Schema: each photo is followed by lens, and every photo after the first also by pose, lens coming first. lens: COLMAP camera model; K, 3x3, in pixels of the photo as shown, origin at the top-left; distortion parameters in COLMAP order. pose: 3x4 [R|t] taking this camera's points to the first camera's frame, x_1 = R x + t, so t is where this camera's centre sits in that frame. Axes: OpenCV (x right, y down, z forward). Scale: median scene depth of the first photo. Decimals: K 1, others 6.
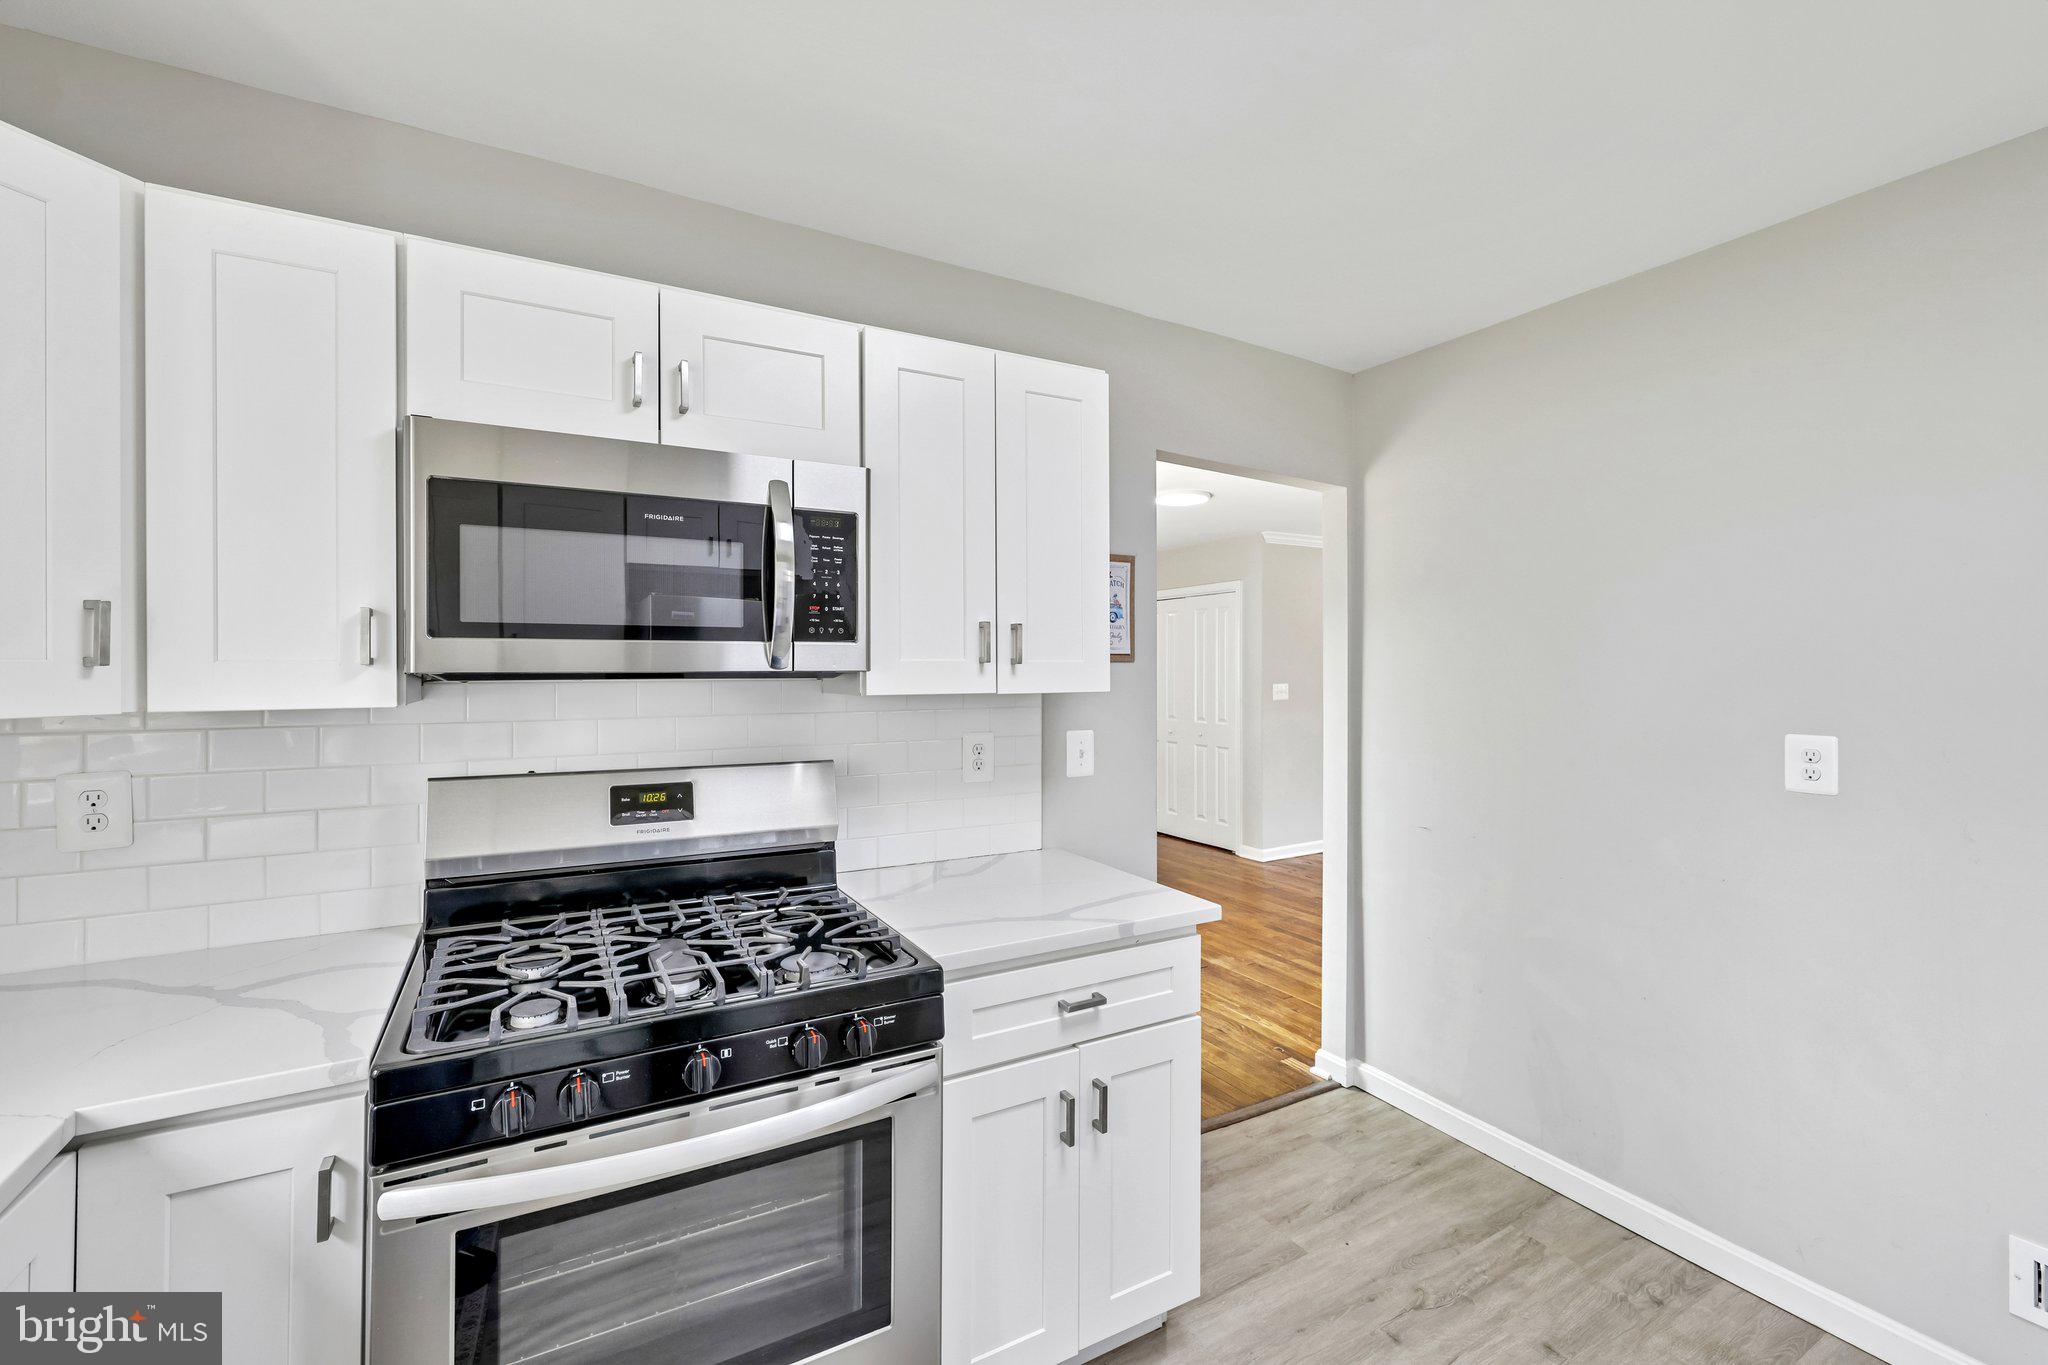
lens RADIAL K [[860.9, 0, 1008.9], [0, 860.9, 661.1], [0, 0, 1]] dist [-0.001201, 0.001179]
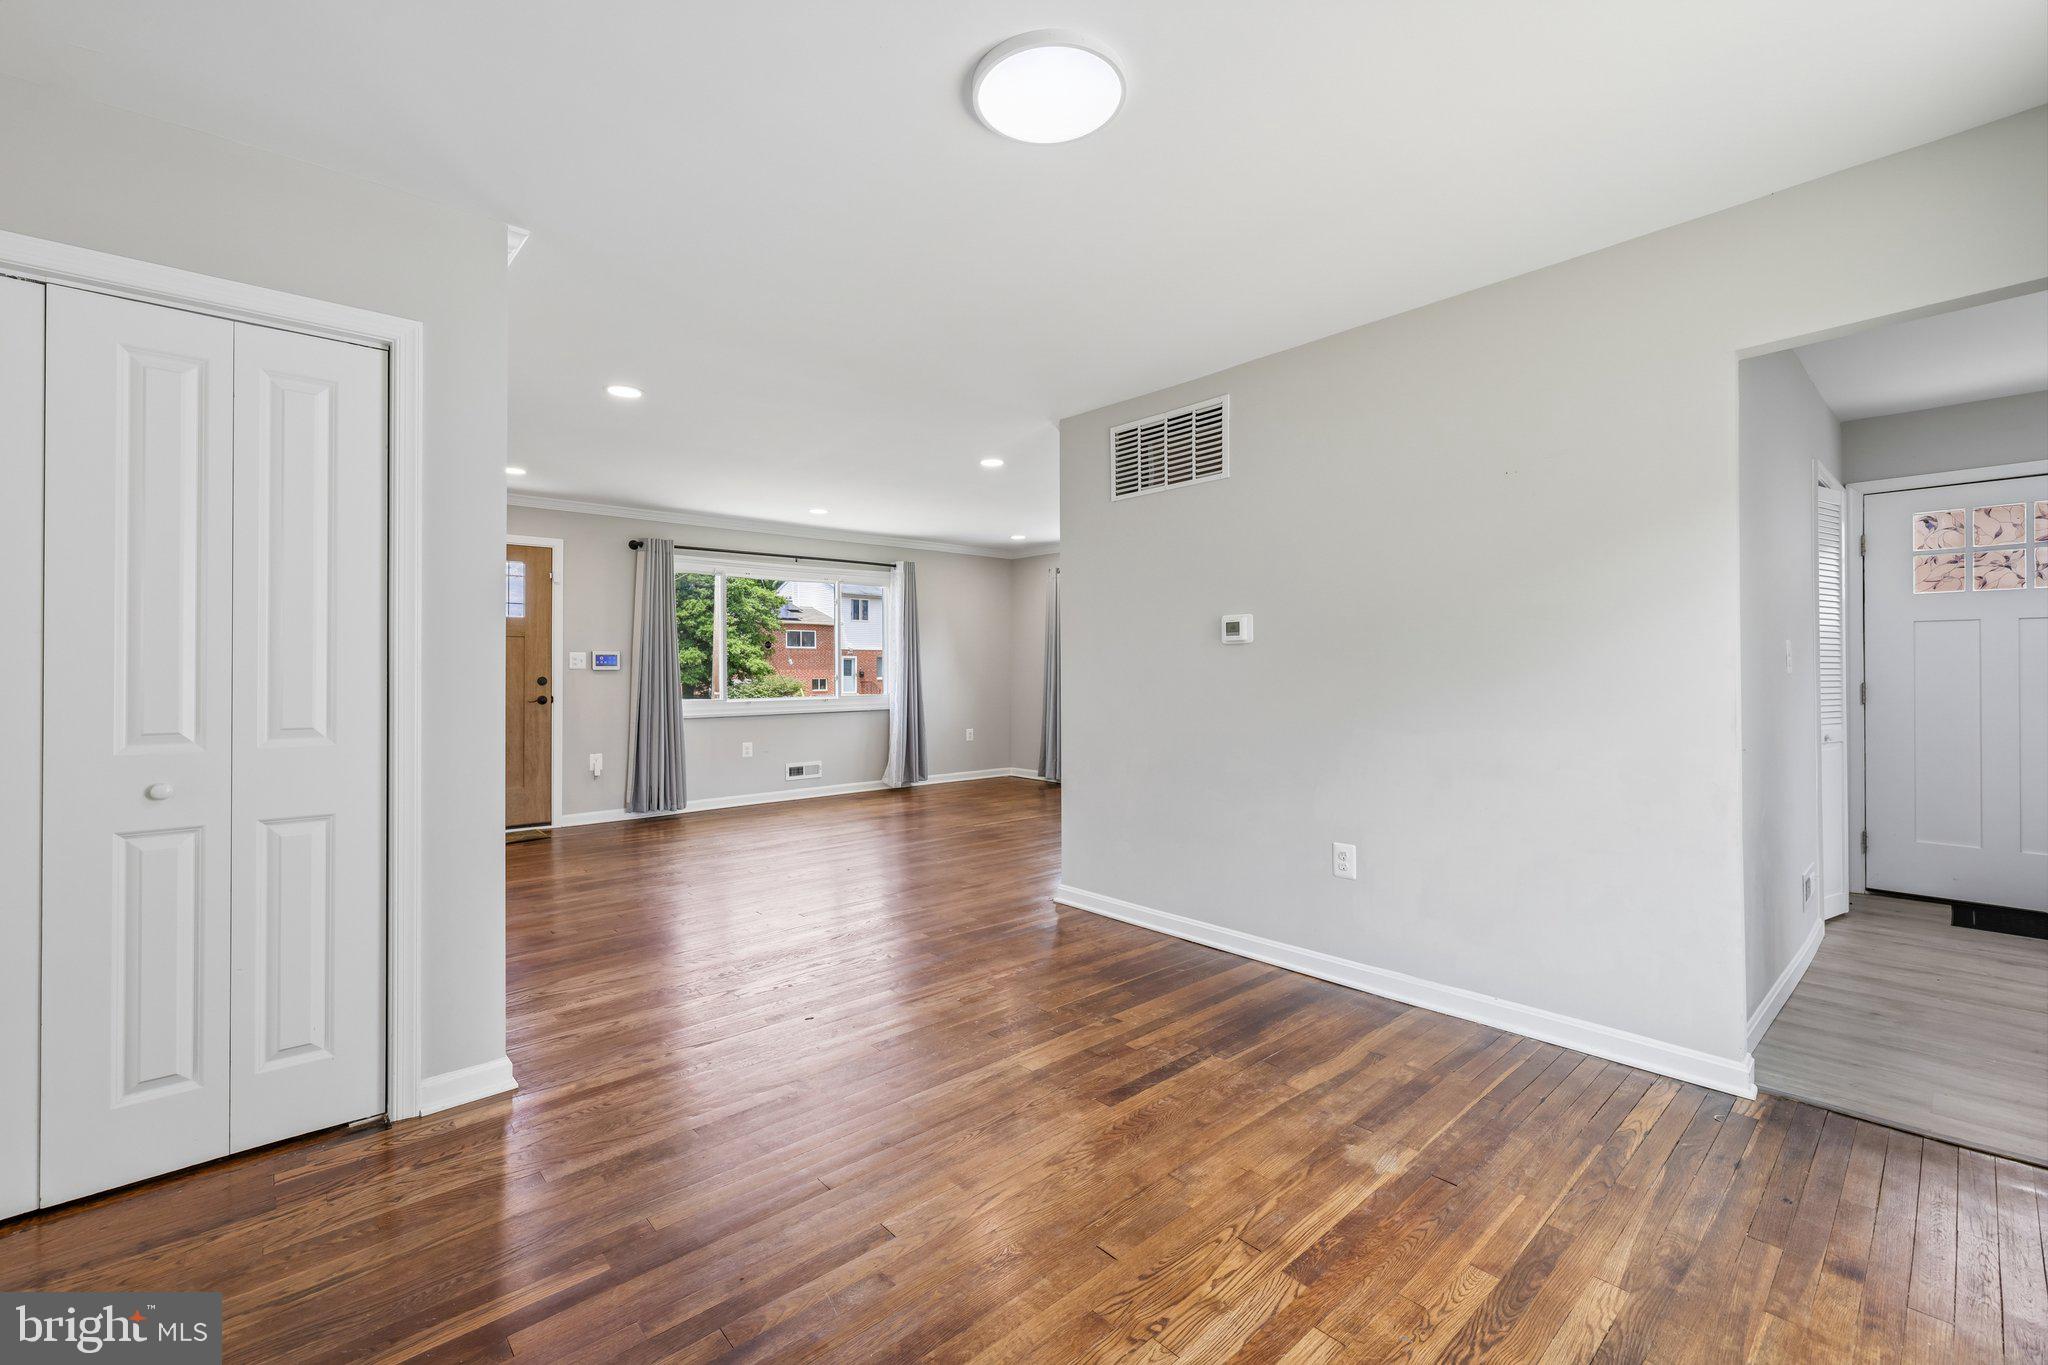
lens RADIAL K [[860.9, 0, 1007.6], [0, 860.9, 665.5], [0, 0, 1]] dist [-0.001201, 0.001179]
pose [[-0.207305, 0.008330, 0.978241, -0.347471], [-0.004931, 0.999942, -0.009560, 0.132149], [-0.978264, -0.006806, -0.207252, 2.361611]]
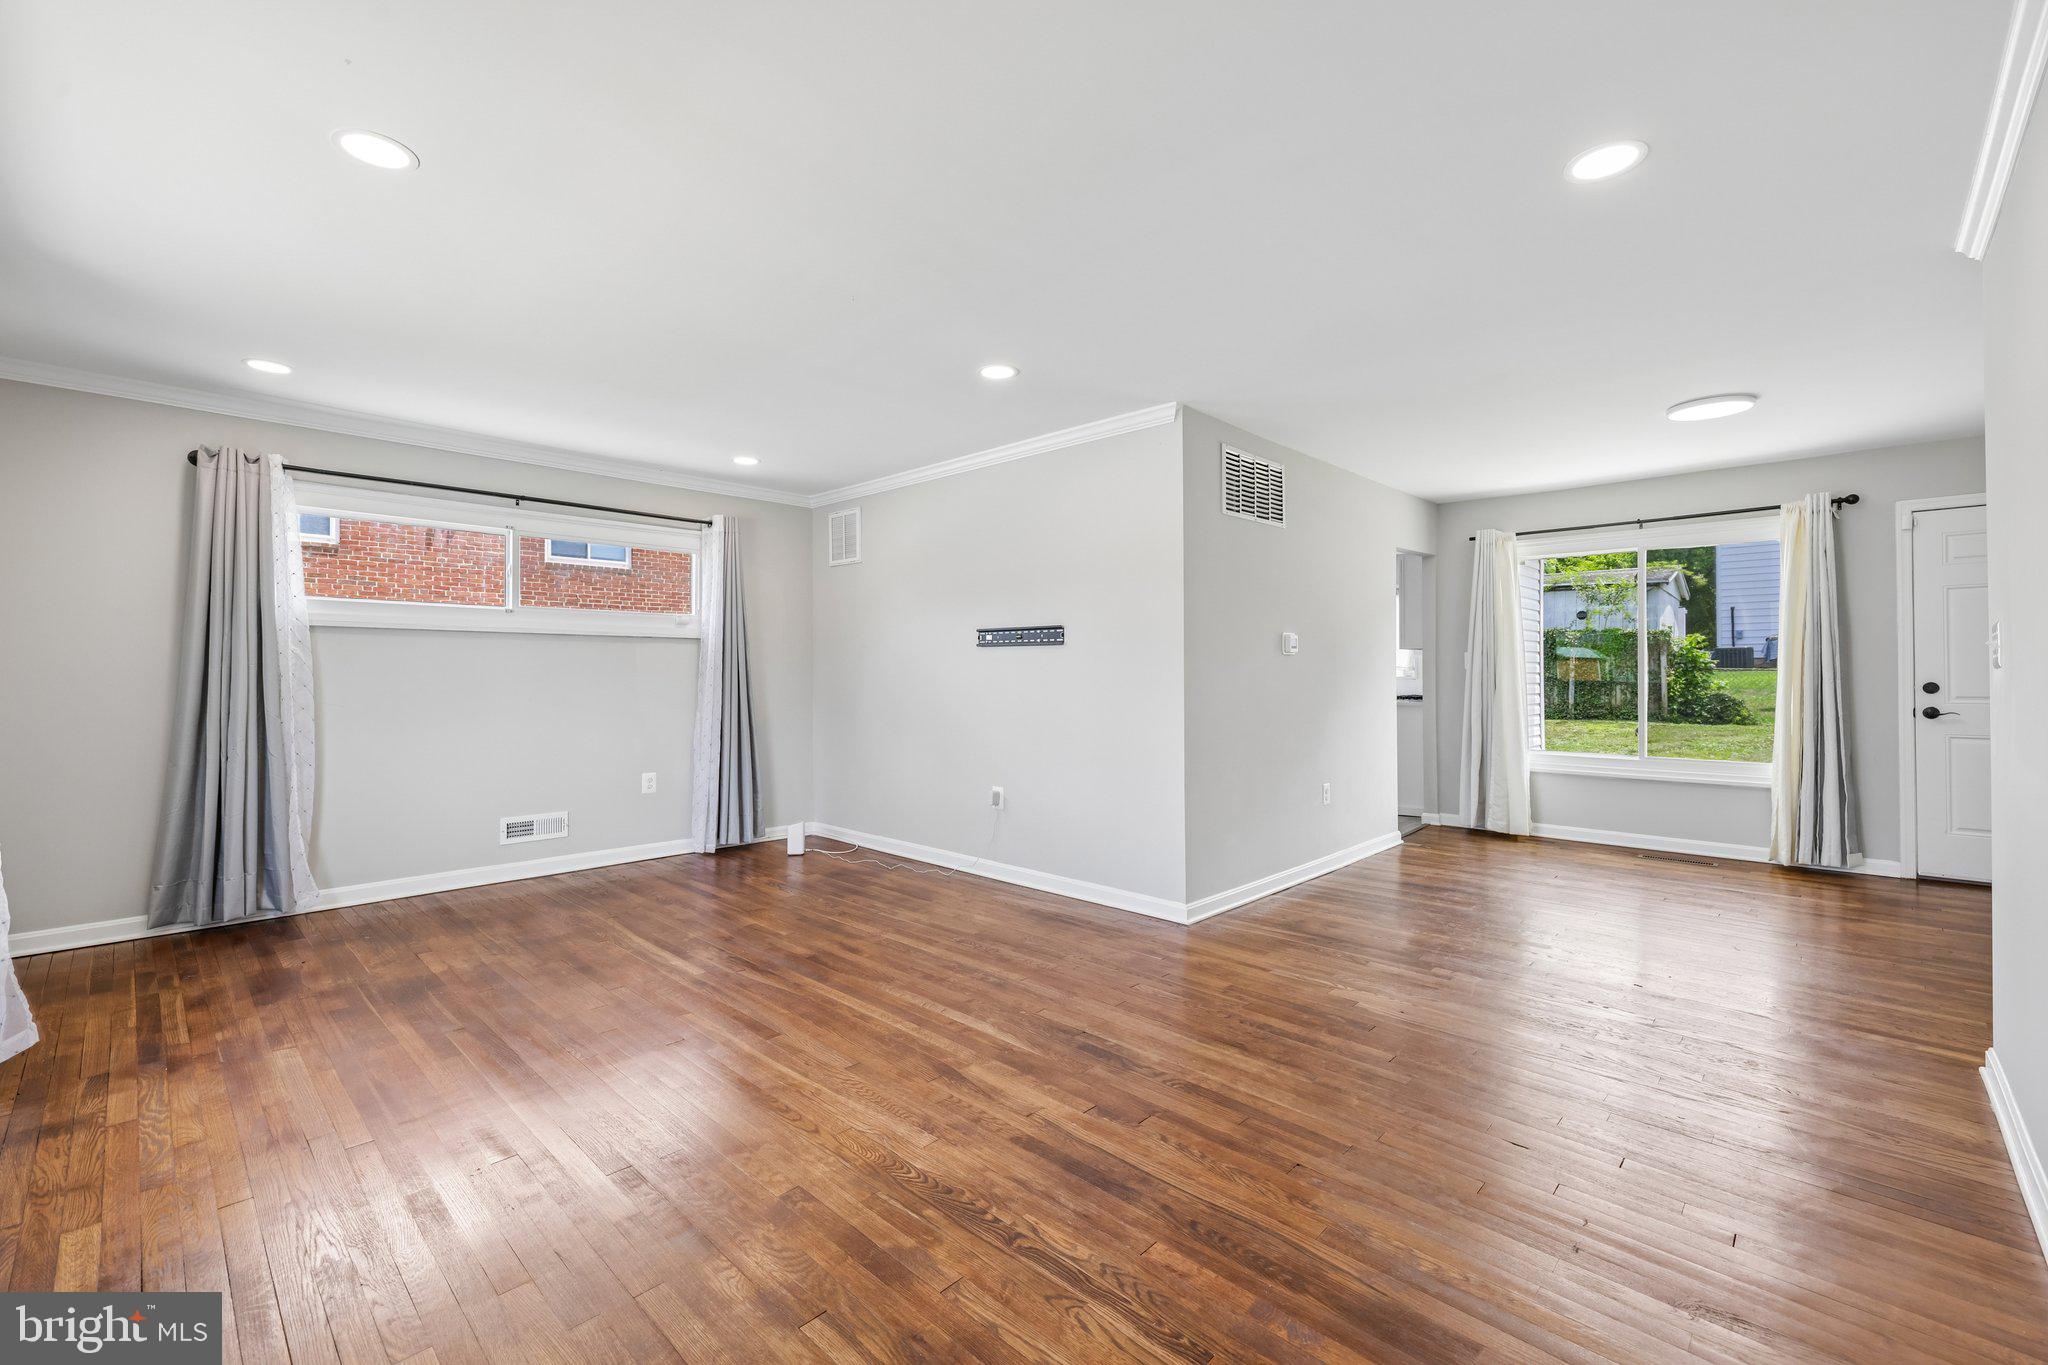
lens RADIAL K [[860.9, 0, 1013.5], [0, 860.9, 664.4], [0, 0, 1]] dist [-0.001201, 0.001179]
pose [[-0.958689, -0.000003, -0.284455, 2.295674], [0.005630, 0.999804, -0.018984, 0.135183], [0.284399, -0.019802, -0.958501, 3.434369]]
